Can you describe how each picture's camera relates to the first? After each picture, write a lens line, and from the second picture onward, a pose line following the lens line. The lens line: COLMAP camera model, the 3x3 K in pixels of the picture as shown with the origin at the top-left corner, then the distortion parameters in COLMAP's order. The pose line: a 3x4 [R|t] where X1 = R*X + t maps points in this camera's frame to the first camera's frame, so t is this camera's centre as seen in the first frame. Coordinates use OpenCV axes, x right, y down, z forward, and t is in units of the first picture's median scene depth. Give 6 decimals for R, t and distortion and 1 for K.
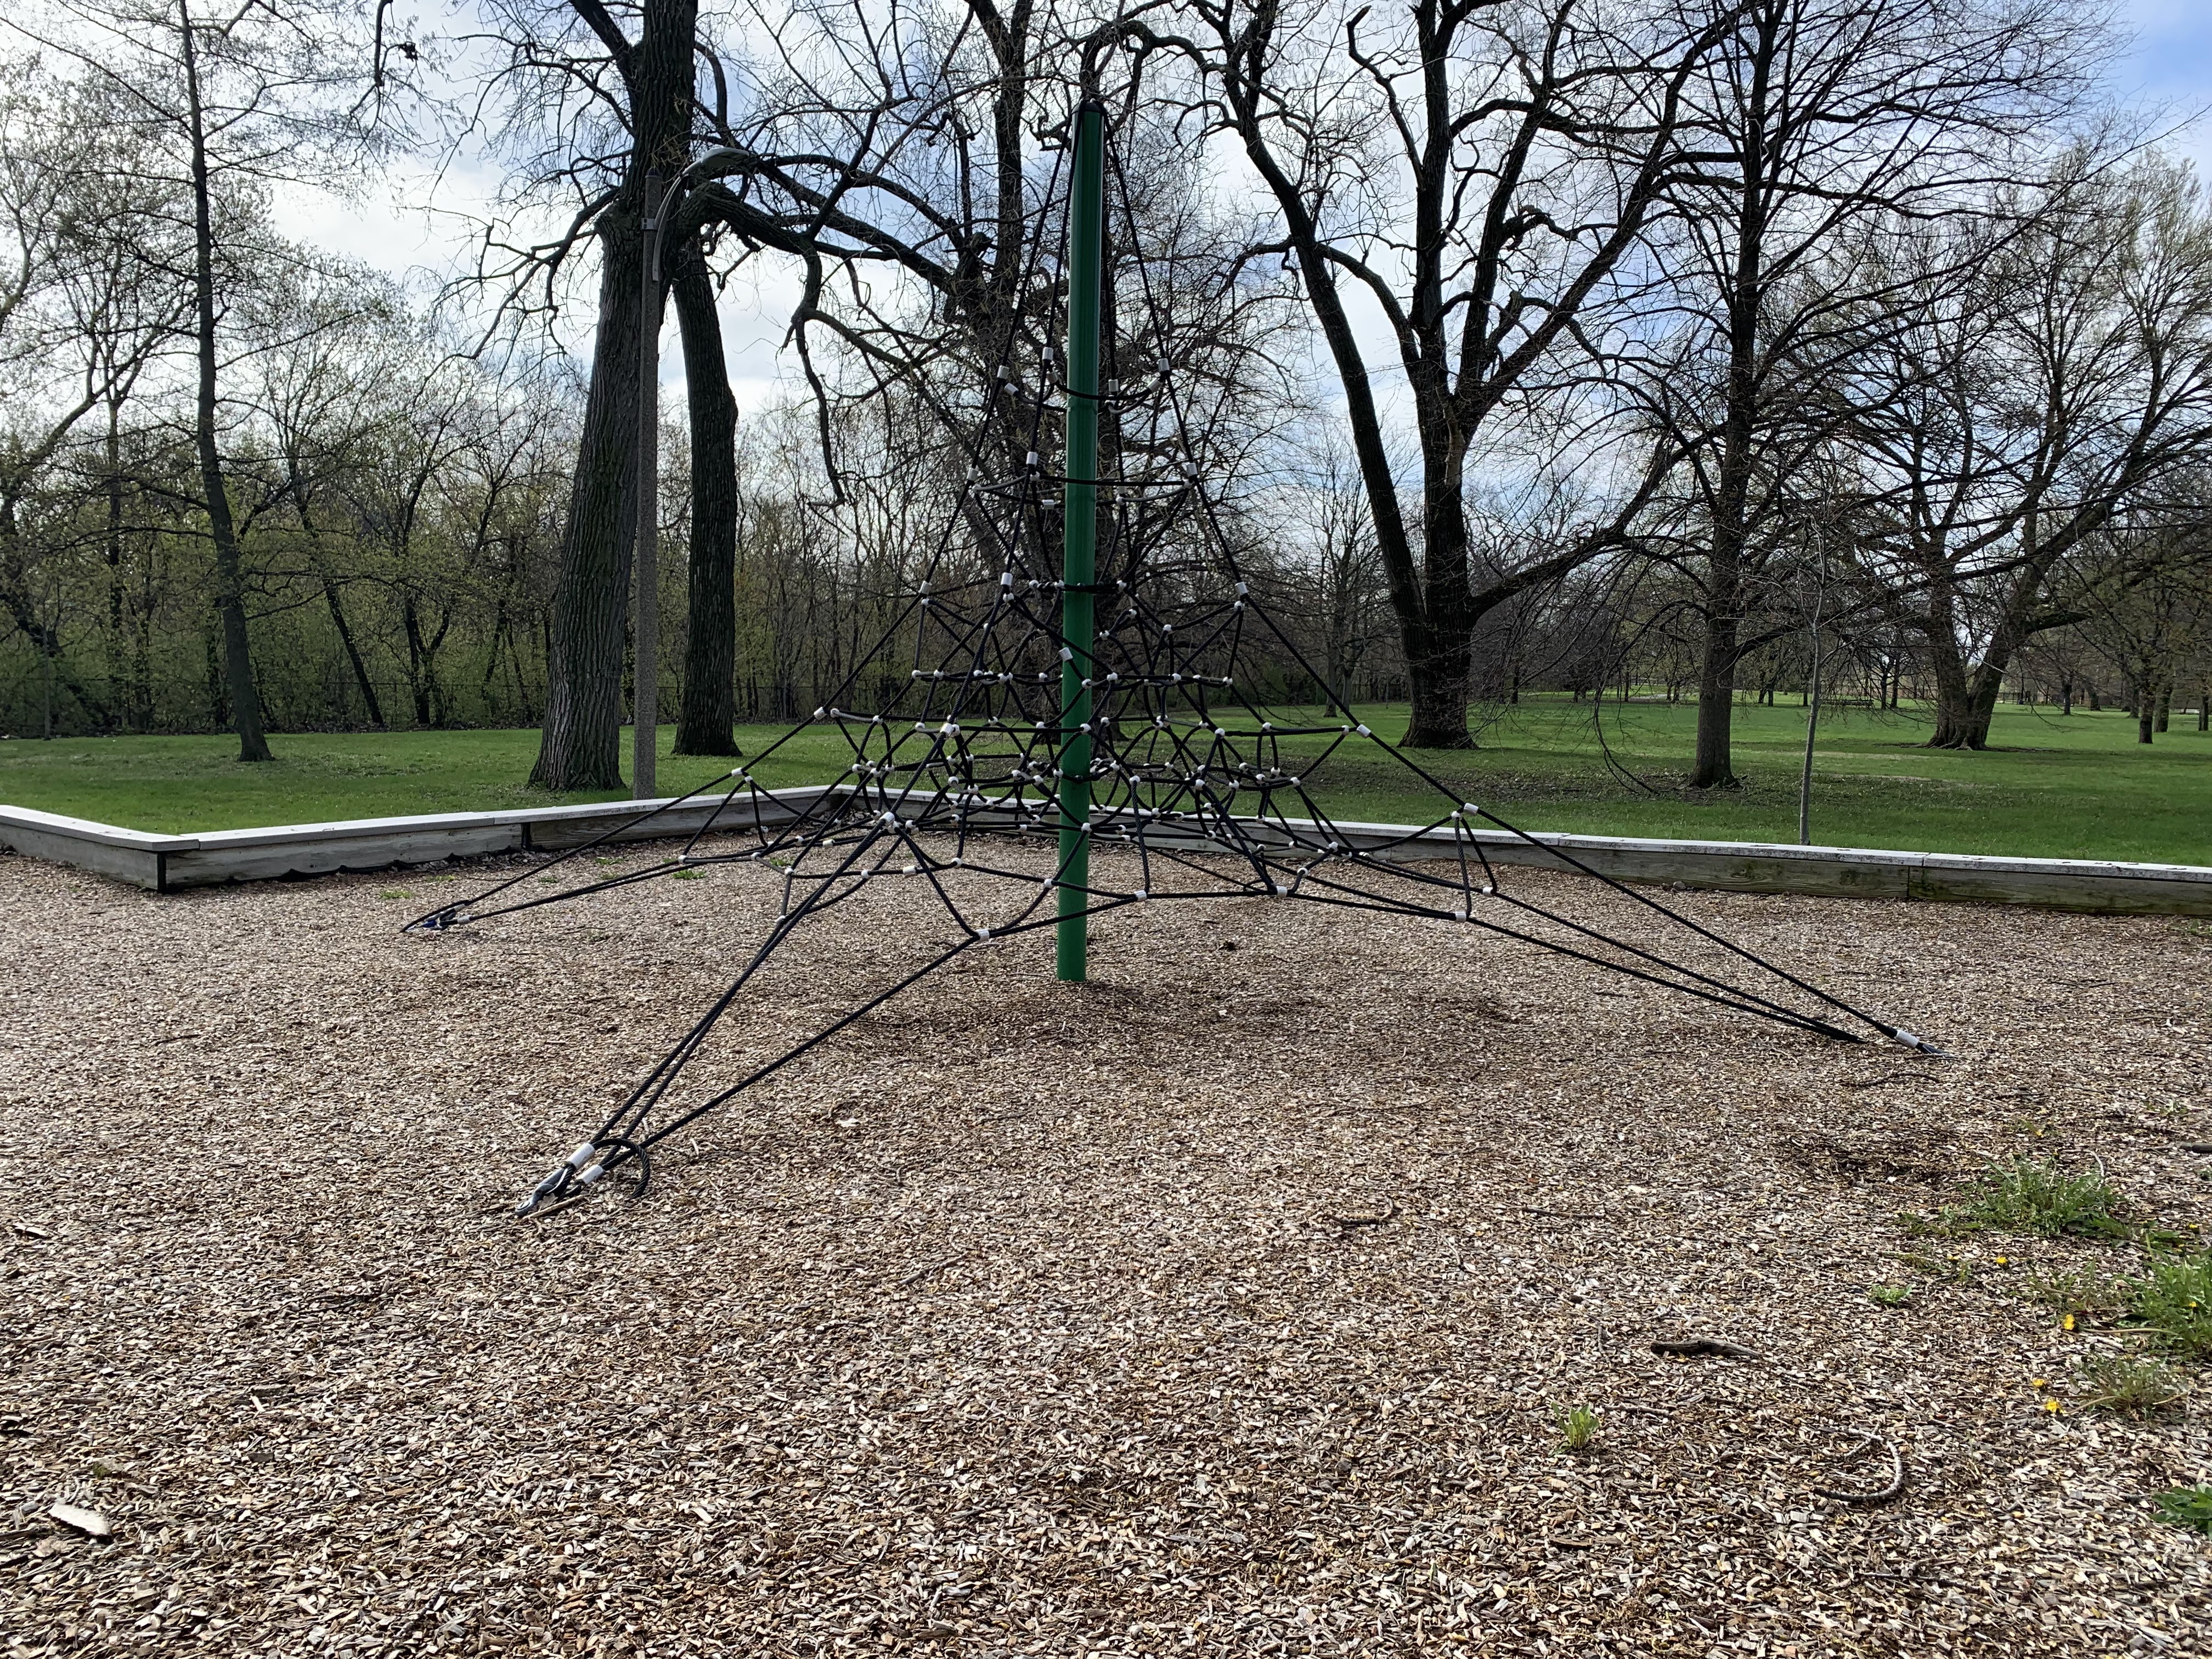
lens RADIAL K [[1673.2, 0, 1106.0], [0, 1673.2, 829.5], [0, 0, 1]] dist [0.011461, -0.006959]
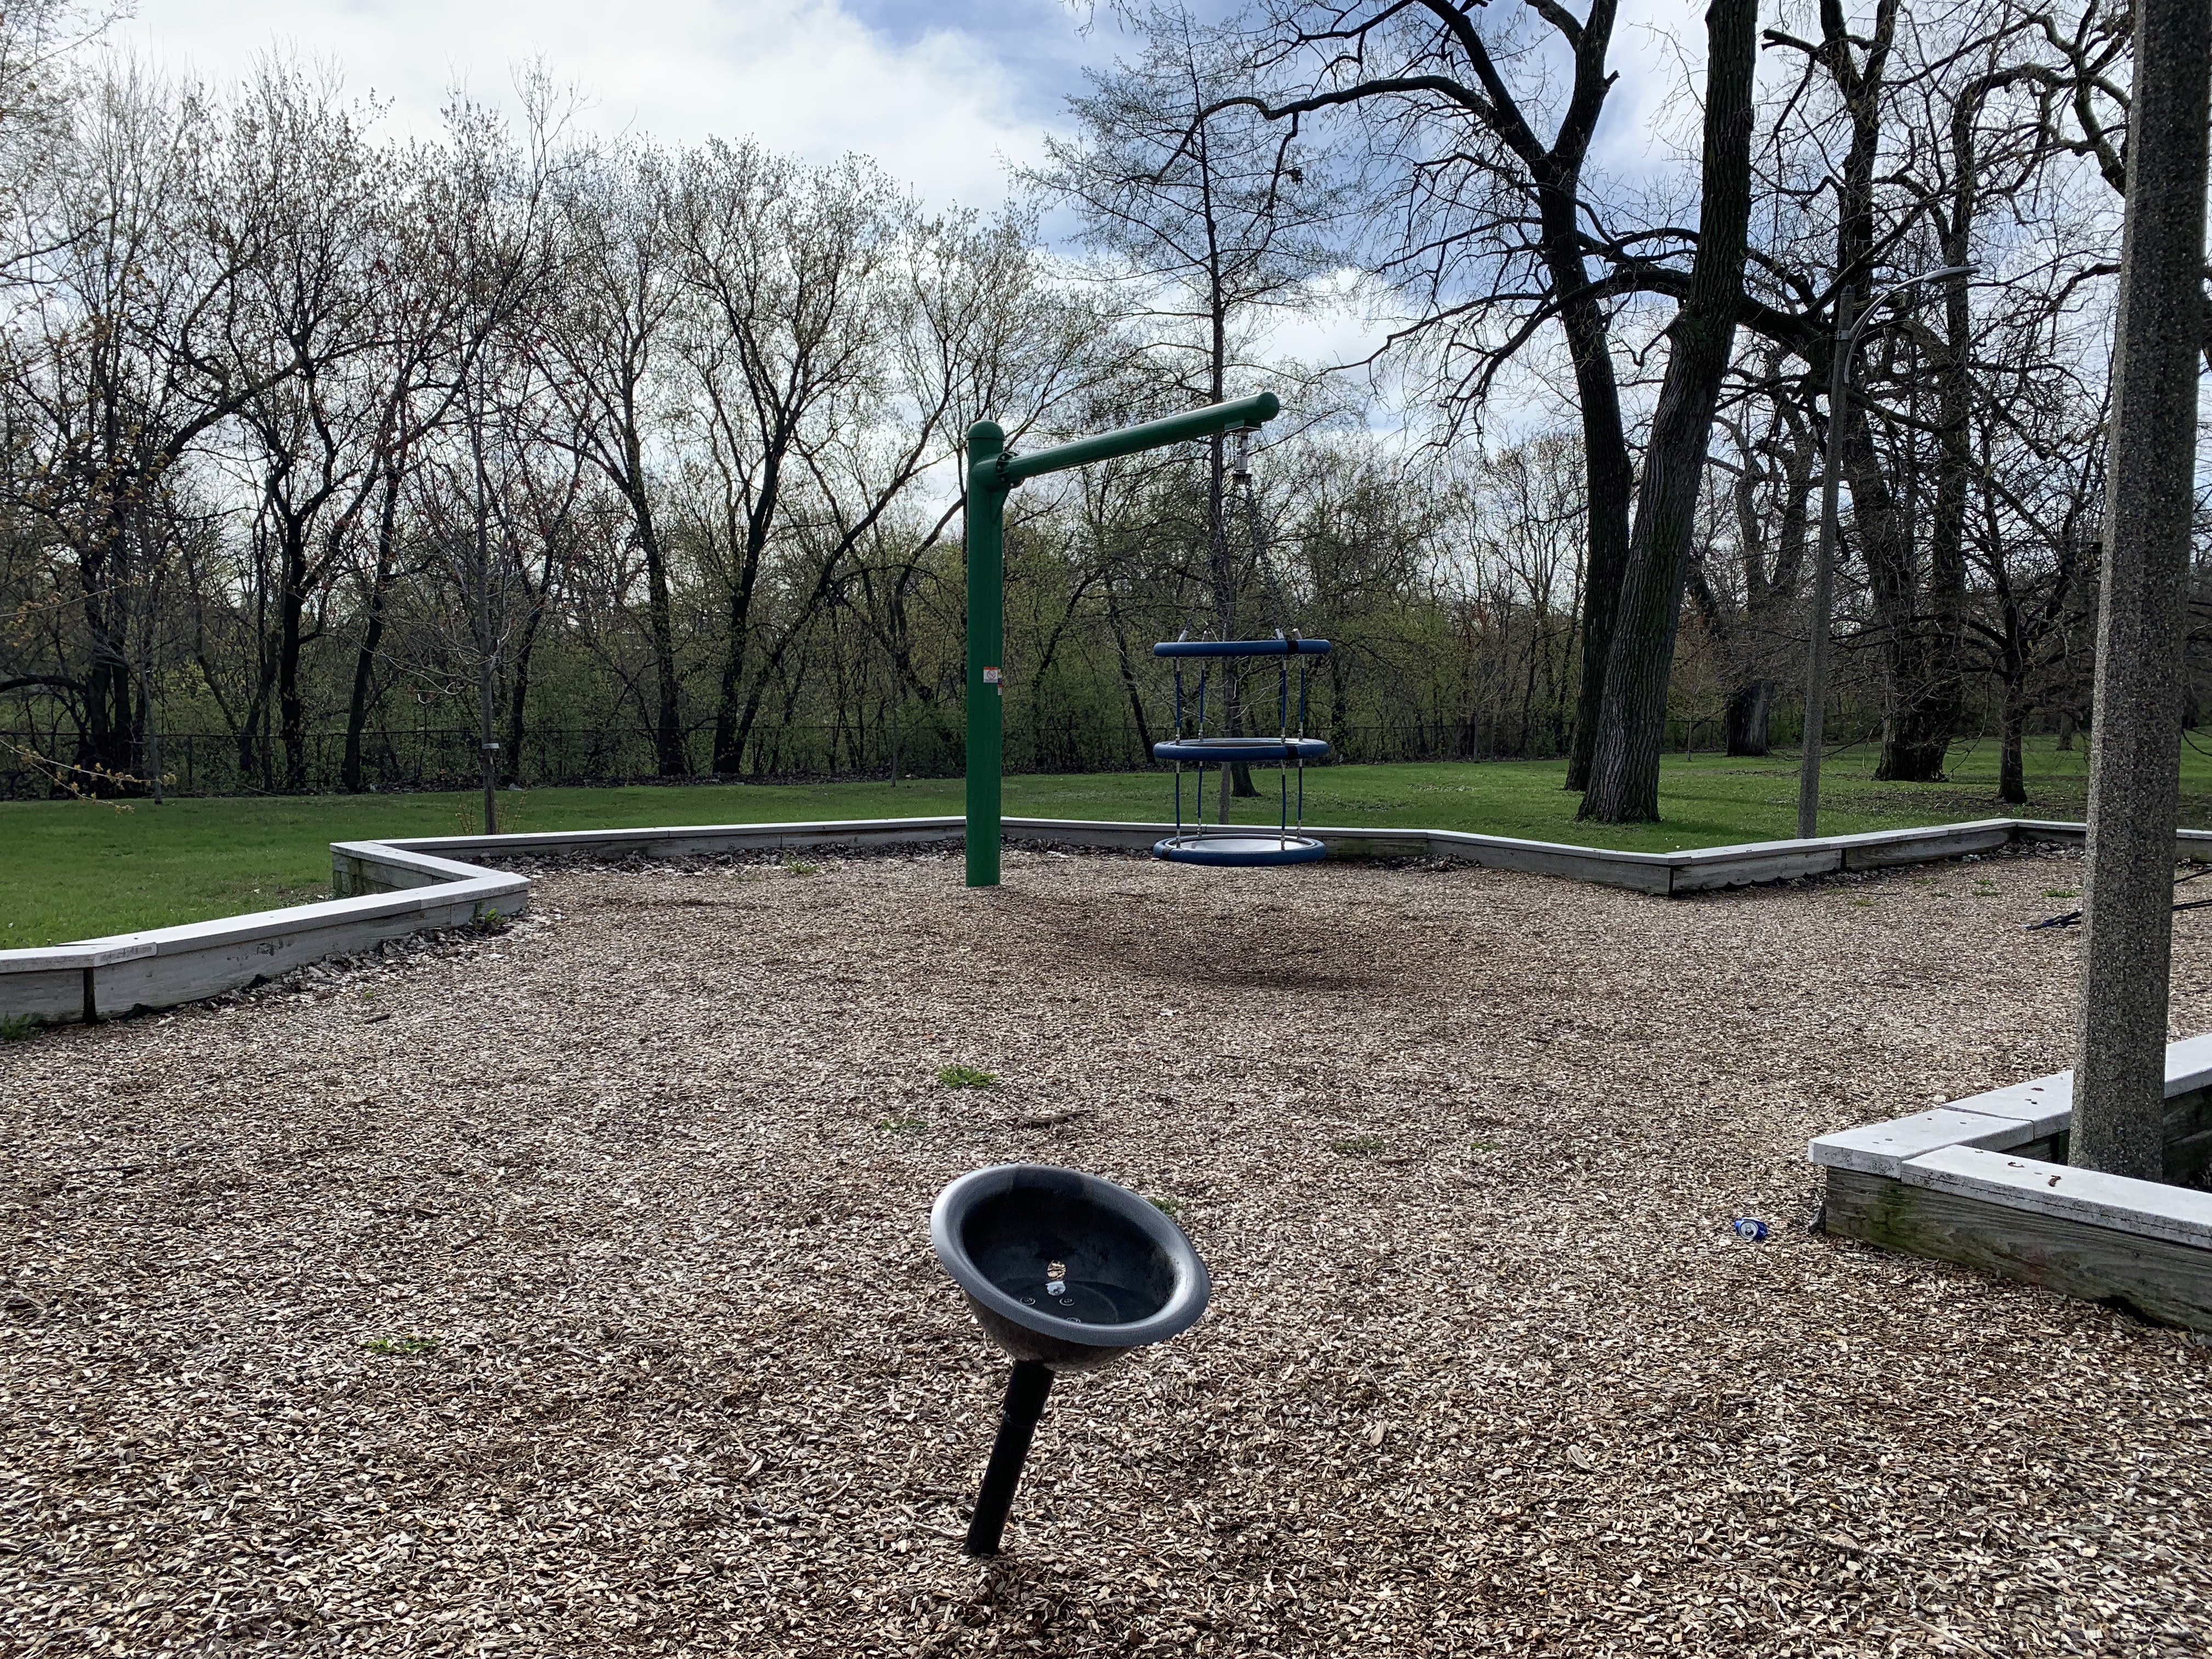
lens RADIAL K [[1673.2, 0, 1106.0], [0, 1673.2, 829.5], [0, 0, 1]] dist [0.011461, -0.006959]
pose [[0.948842, 0.009691, -0.315601, -0.176971], [-0.017204, 0.999631, -0.021029, 0.006383], [0.315281, 0.025383, 0.948659, -0.111002]]
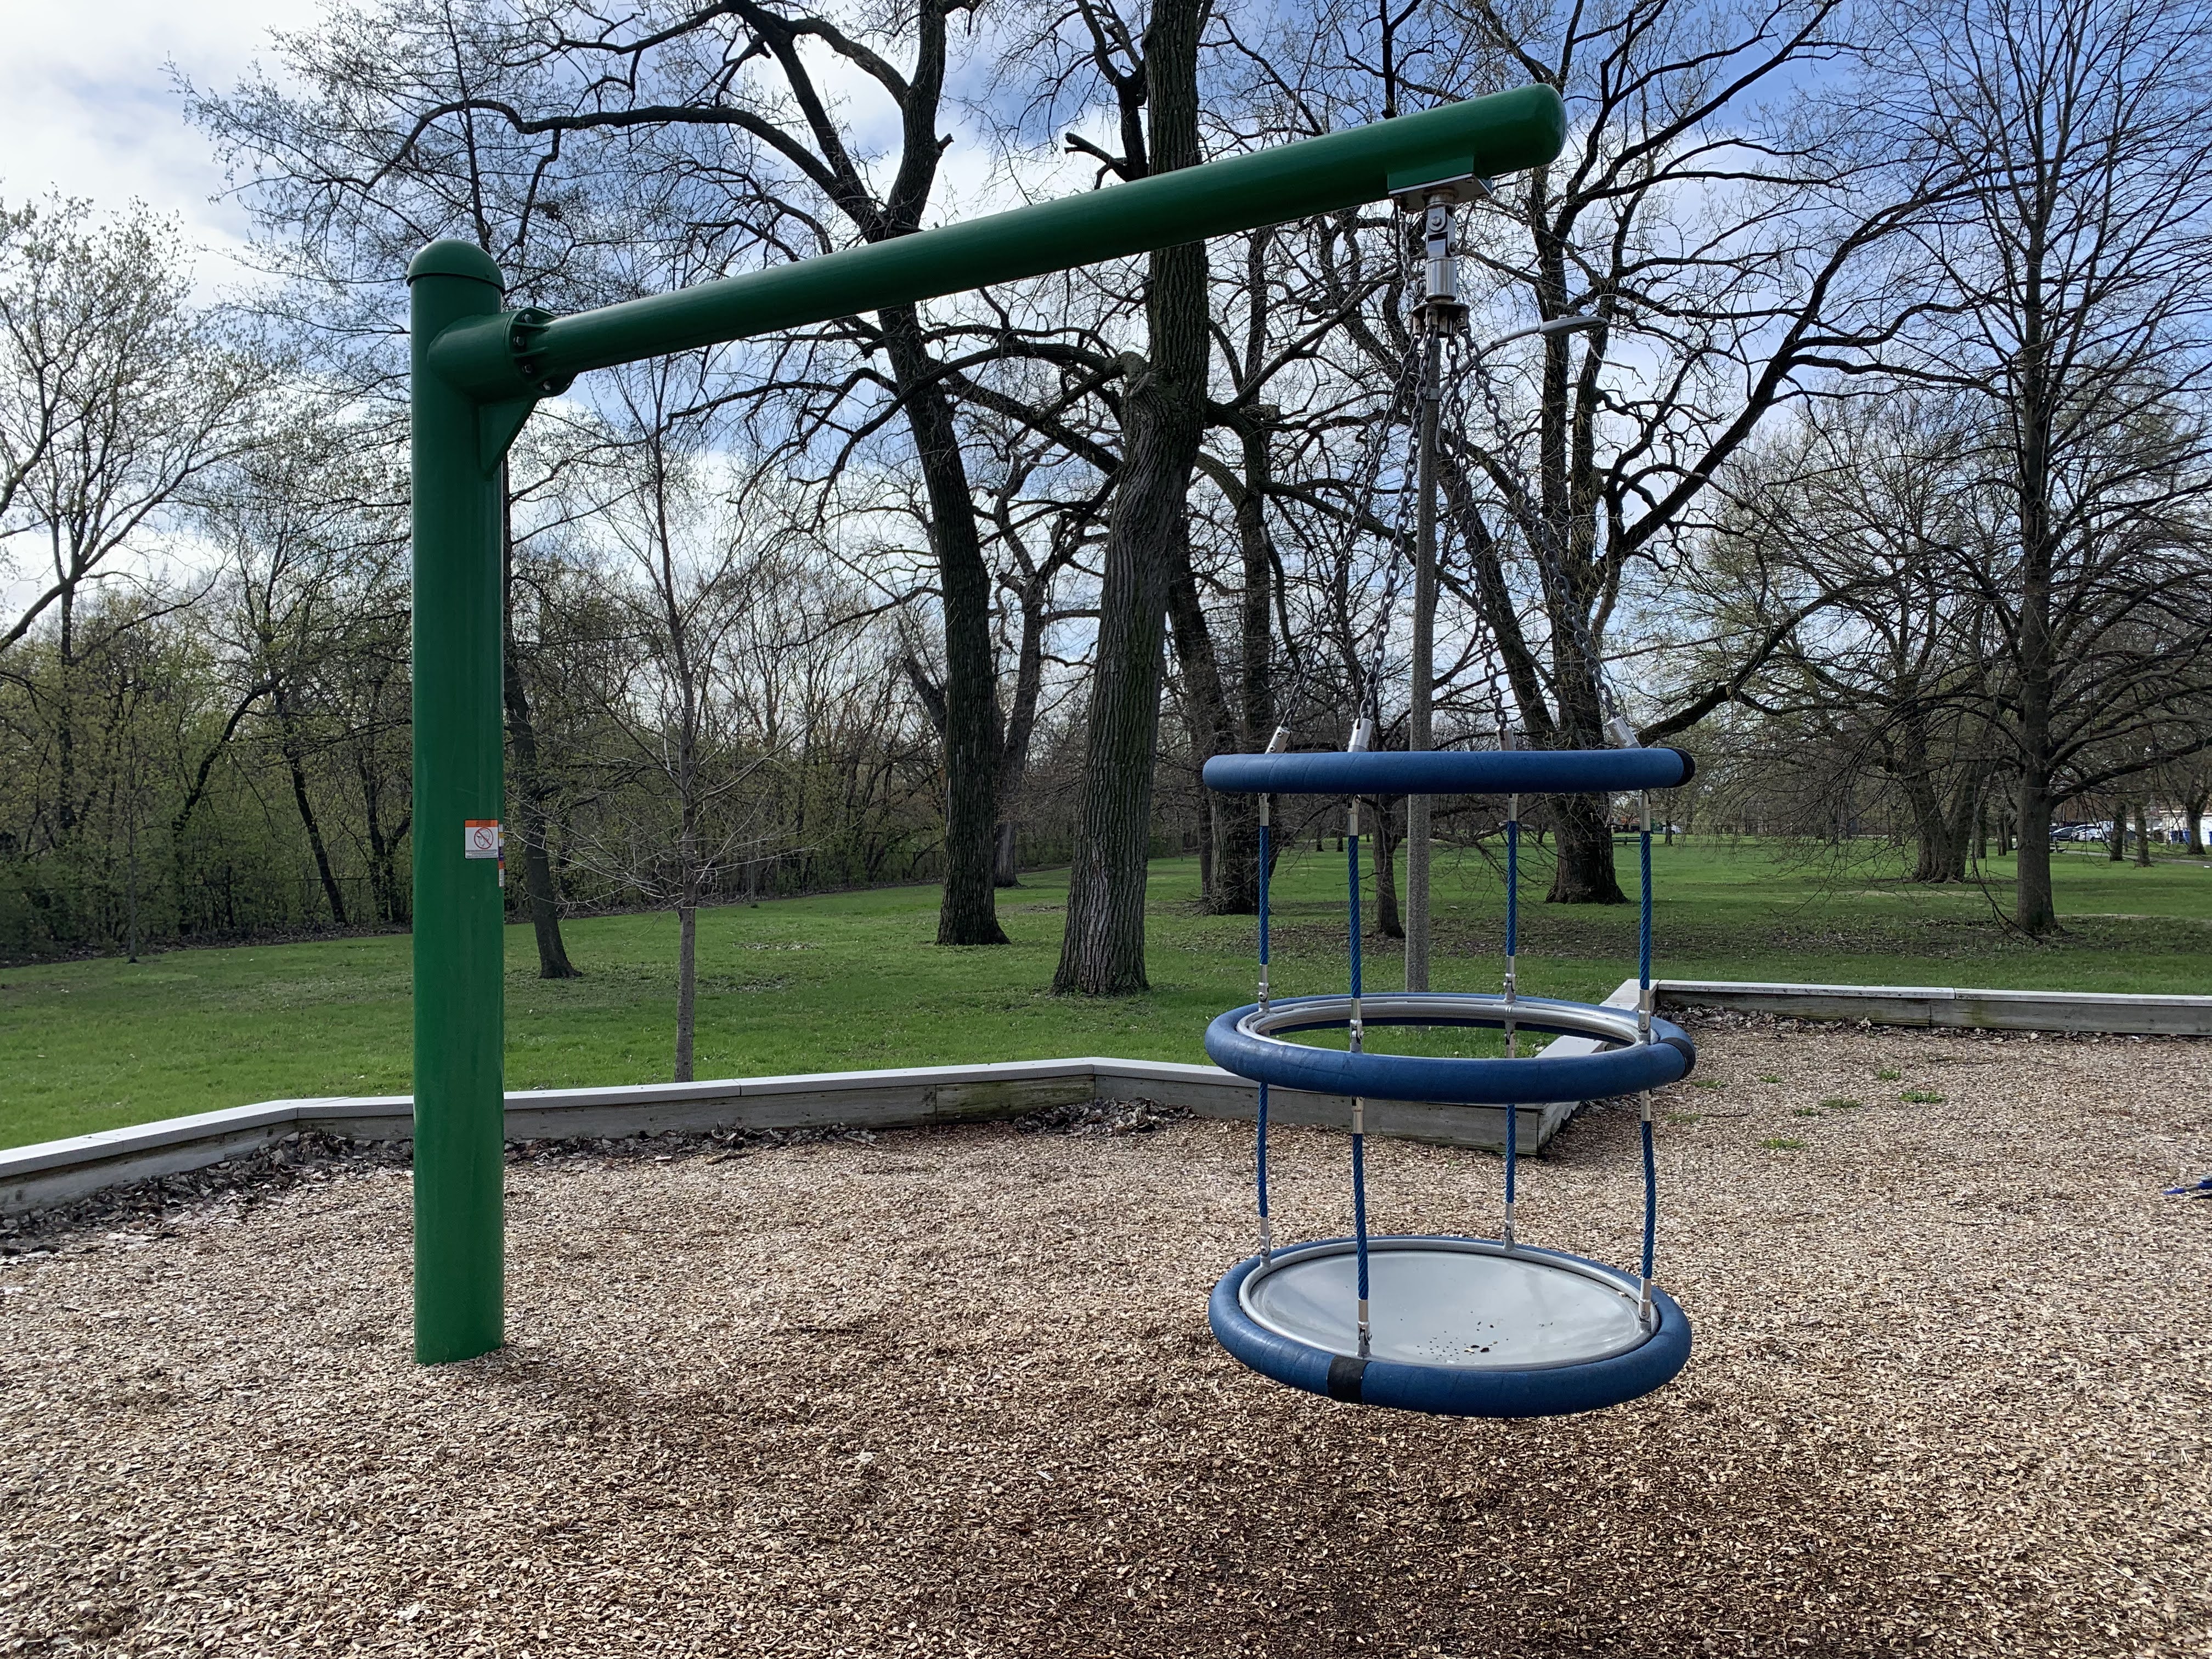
lens RADIAL K [[1673.2, 0, 1106.0], [0, 1673.2, 829.5], [0, 0, 1]] dist [0.011461, -0.006959]
pose [[0.985488, -0.033362, 0.166436, -0.281320], [0.049008, 0.994662, -0.090802, -0.017787], [-0.162519, 0.097641, 0.981862, 0.059942]]
